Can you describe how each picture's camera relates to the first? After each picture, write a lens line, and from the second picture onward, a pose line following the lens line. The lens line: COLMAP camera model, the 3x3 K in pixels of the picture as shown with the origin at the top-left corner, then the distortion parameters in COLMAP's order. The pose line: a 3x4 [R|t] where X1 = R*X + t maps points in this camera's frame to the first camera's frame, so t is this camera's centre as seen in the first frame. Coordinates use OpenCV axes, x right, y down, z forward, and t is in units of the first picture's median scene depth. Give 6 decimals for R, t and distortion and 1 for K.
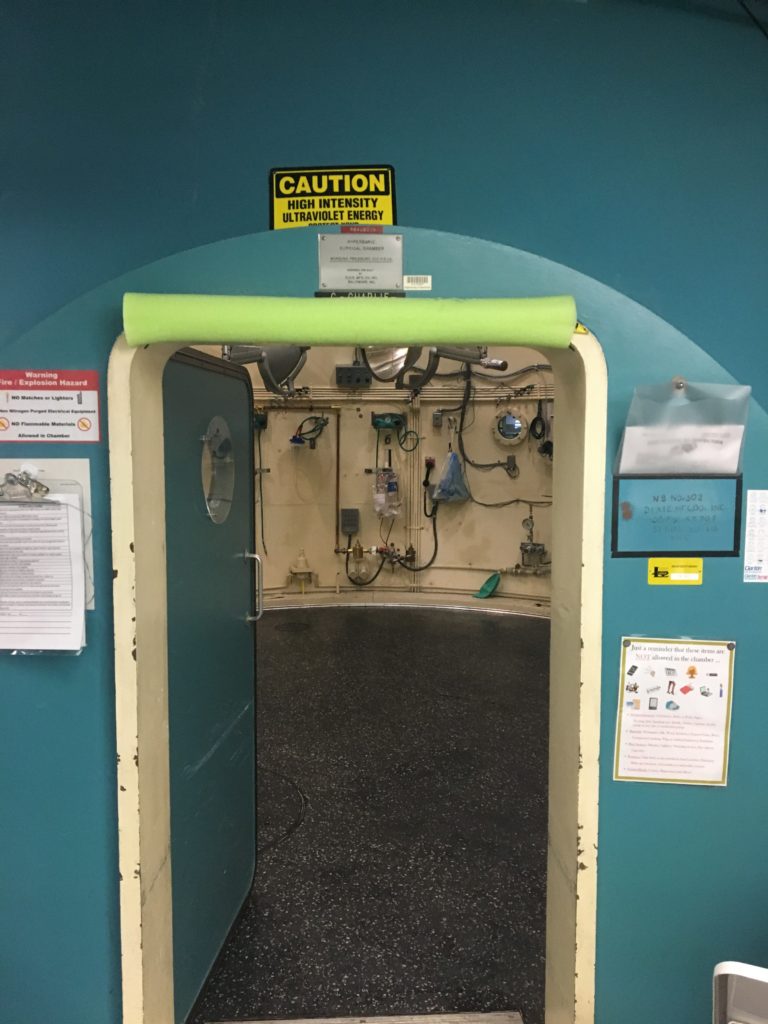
lens RADIAL K [[888.1, 0, 384.0], [0, 888.1, 512.0], [0, 0, 1]] dist [0.068878, -0.019928]
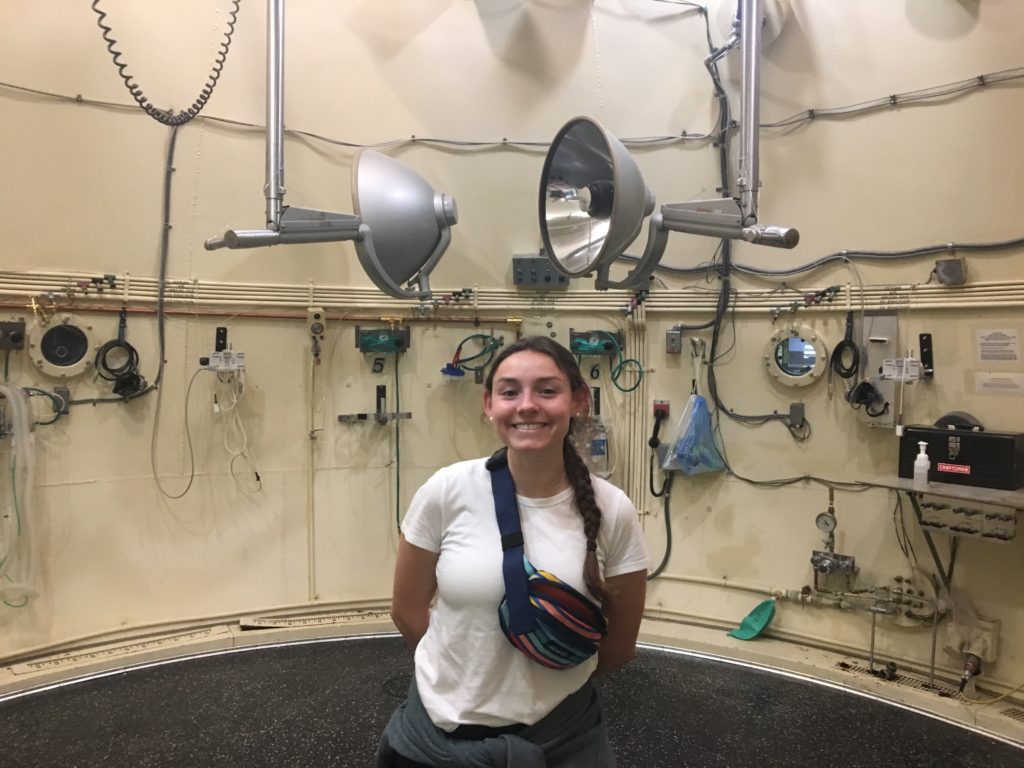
lens RADIAL K [[888.1, 0, 512.0], [0, 888.1, 384.0], [0, 0, 1]] dist [0.068878, -0.019928]
pose [[0.987687, 0.022662, -0.154790, 0.045519], [-0.030389, 0.998398, -0.047737, -0.041519], [0.153461, 0.051853, 0.986793, 0.370073]]
